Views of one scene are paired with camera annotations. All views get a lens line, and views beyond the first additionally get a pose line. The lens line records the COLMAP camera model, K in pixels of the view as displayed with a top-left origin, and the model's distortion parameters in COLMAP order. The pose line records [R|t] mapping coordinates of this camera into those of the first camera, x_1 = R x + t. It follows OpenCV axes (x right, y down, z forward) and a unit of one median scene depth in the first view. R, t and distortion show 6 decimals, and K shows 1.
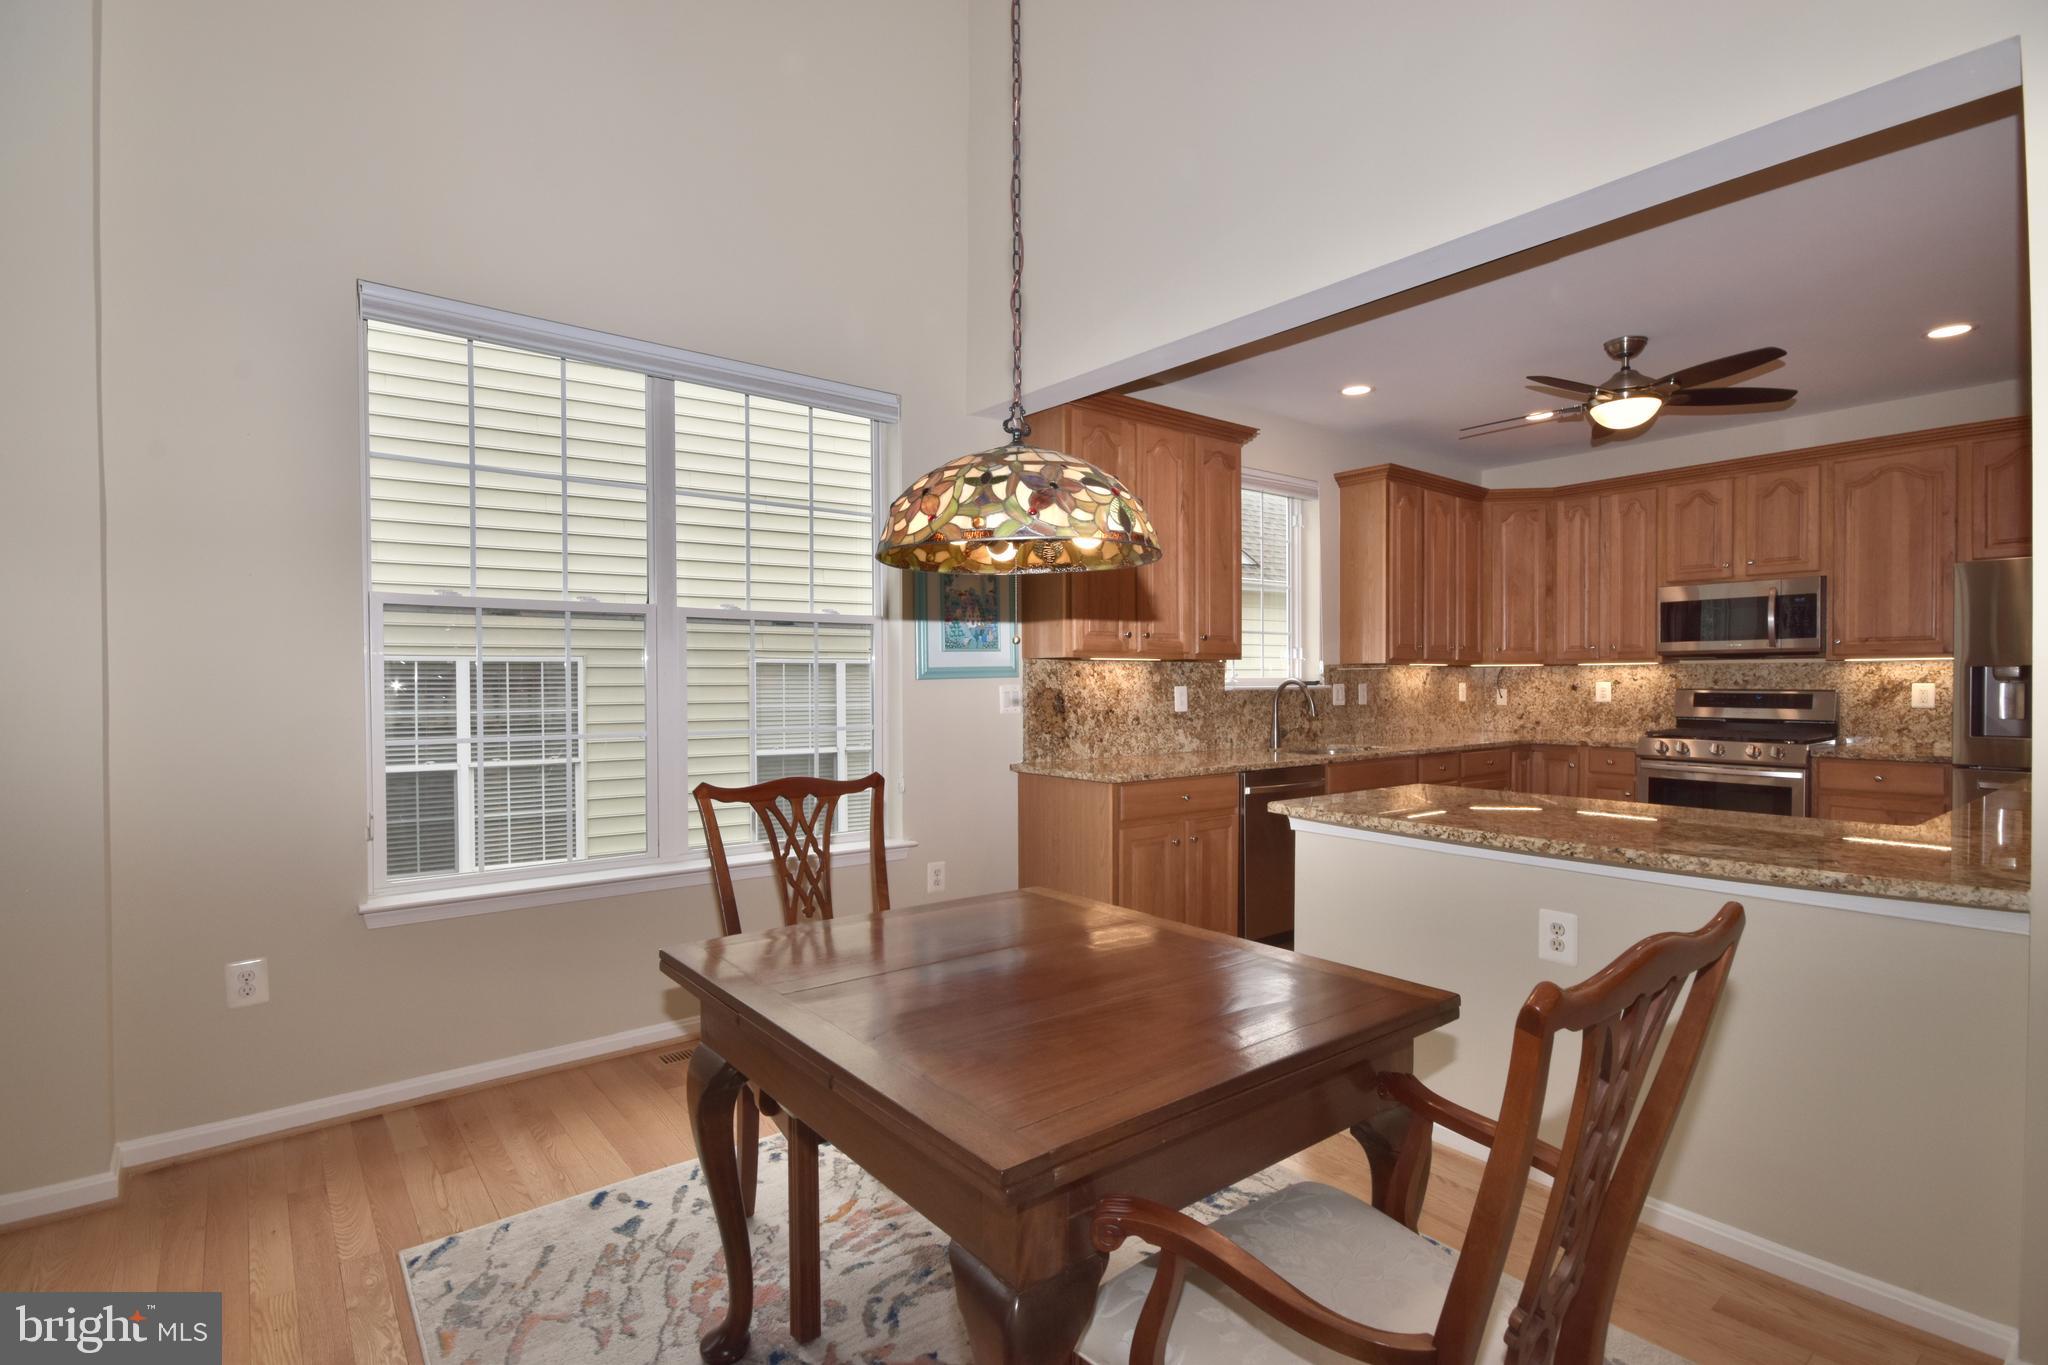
lens RADIAL K [[974.3, 0, 1017.2], [0, 974.3, 701.2], [0, 0, 1]] dist [0.012610, -0.002655]
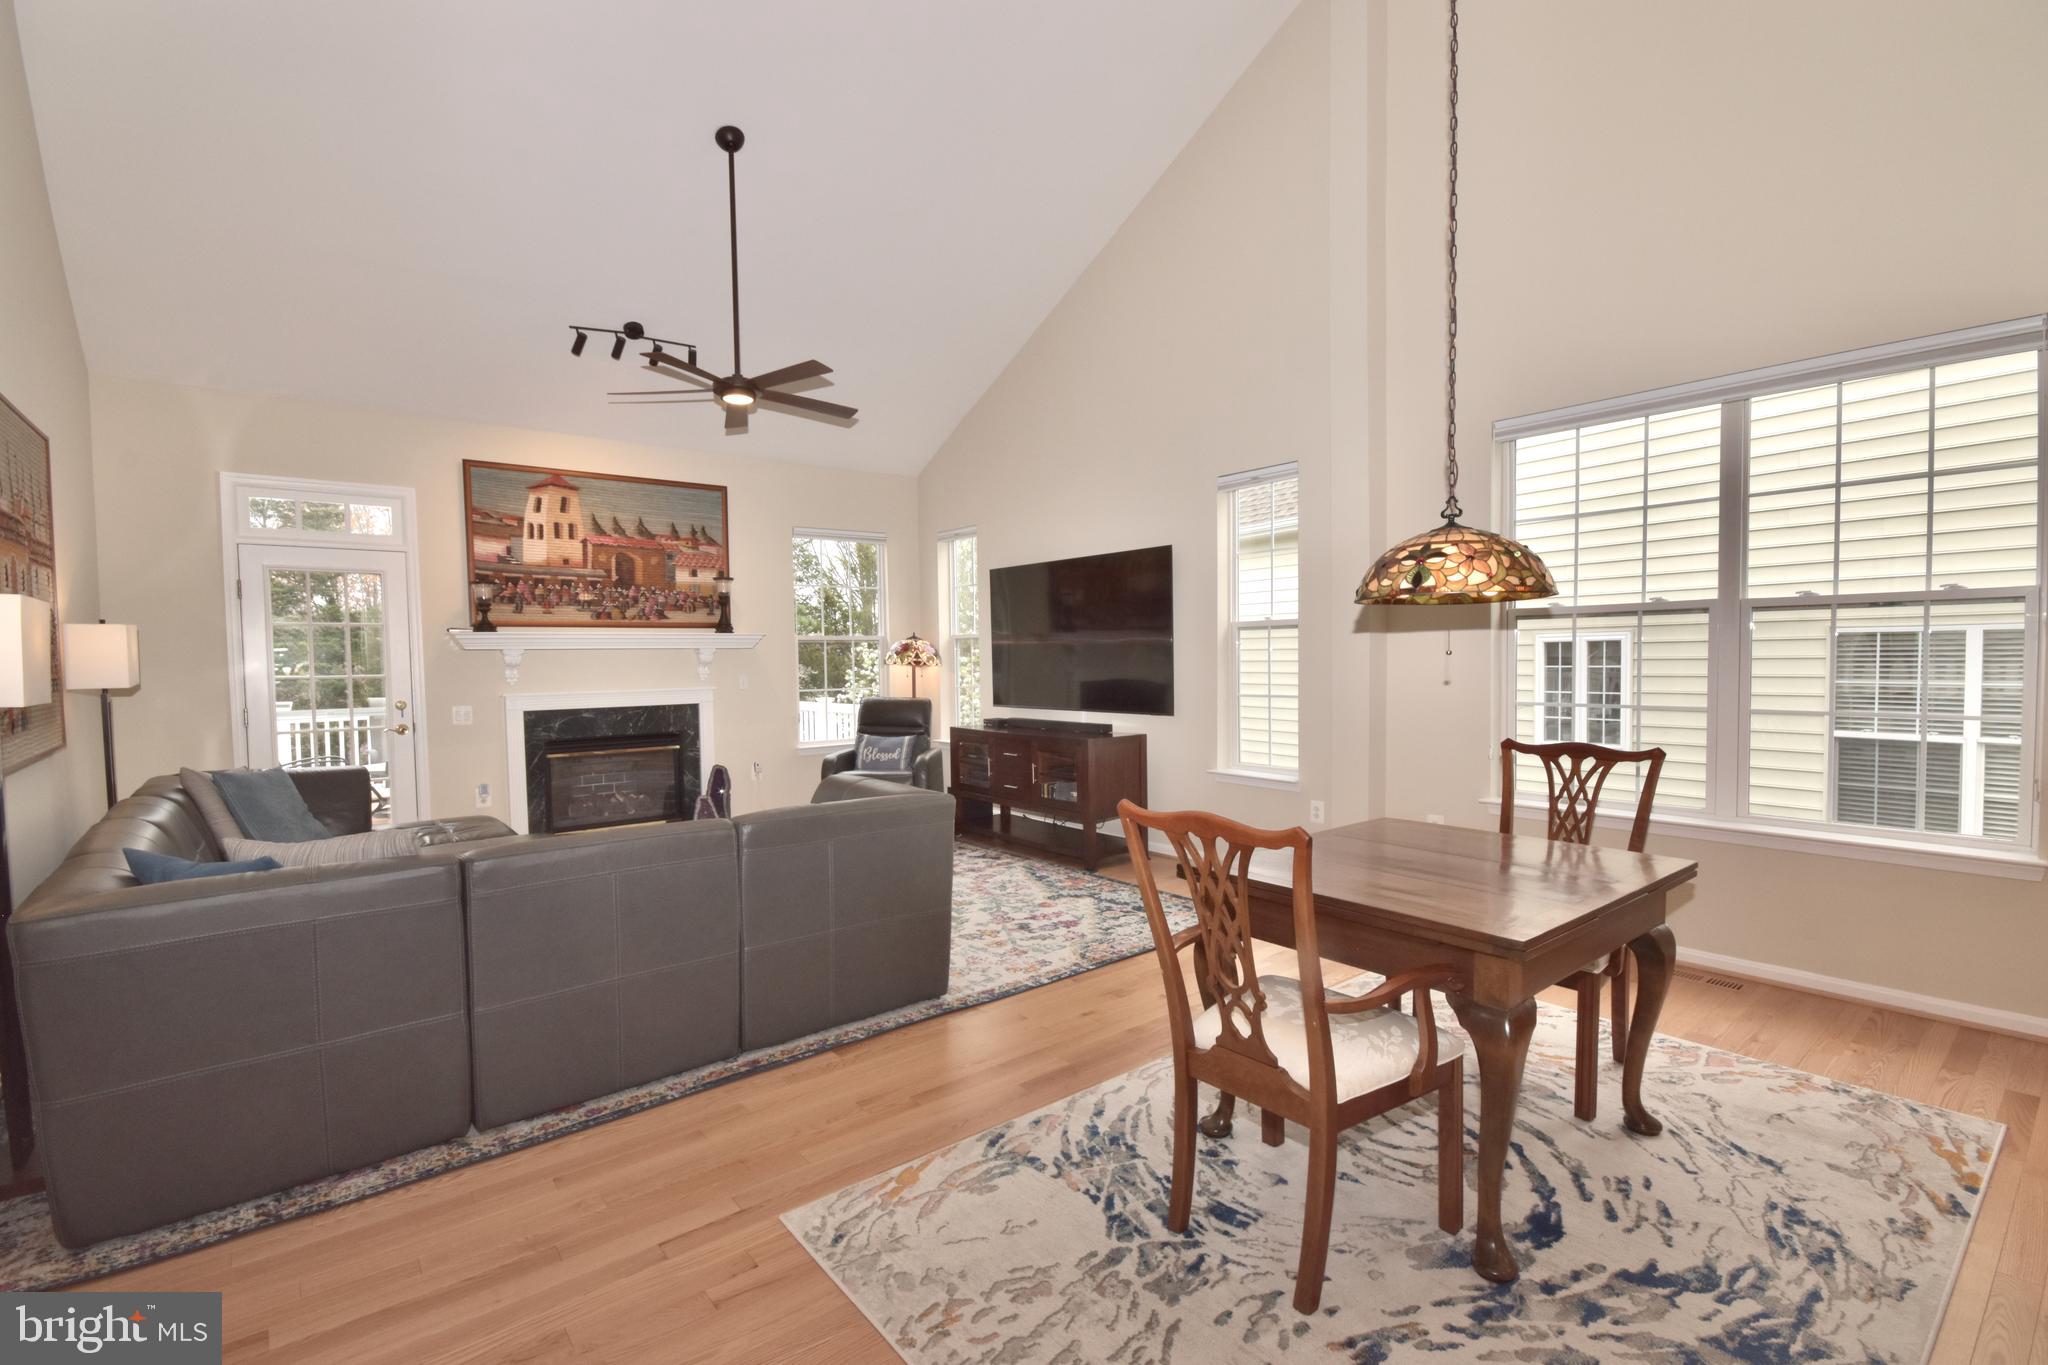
lens RADIAL K [[911.3, 0, 1057.9], [0, 911.3, 692.0], [0, 0, 1]] dist [0.001391, -0.007651]
pose [[0.023097, 0.041480, -0.998872, 0.451951], [-0.007277, 0.999119, 0.041322, -0.016513], [0.999707, 0.006315, 0.023378, 0.120077]]
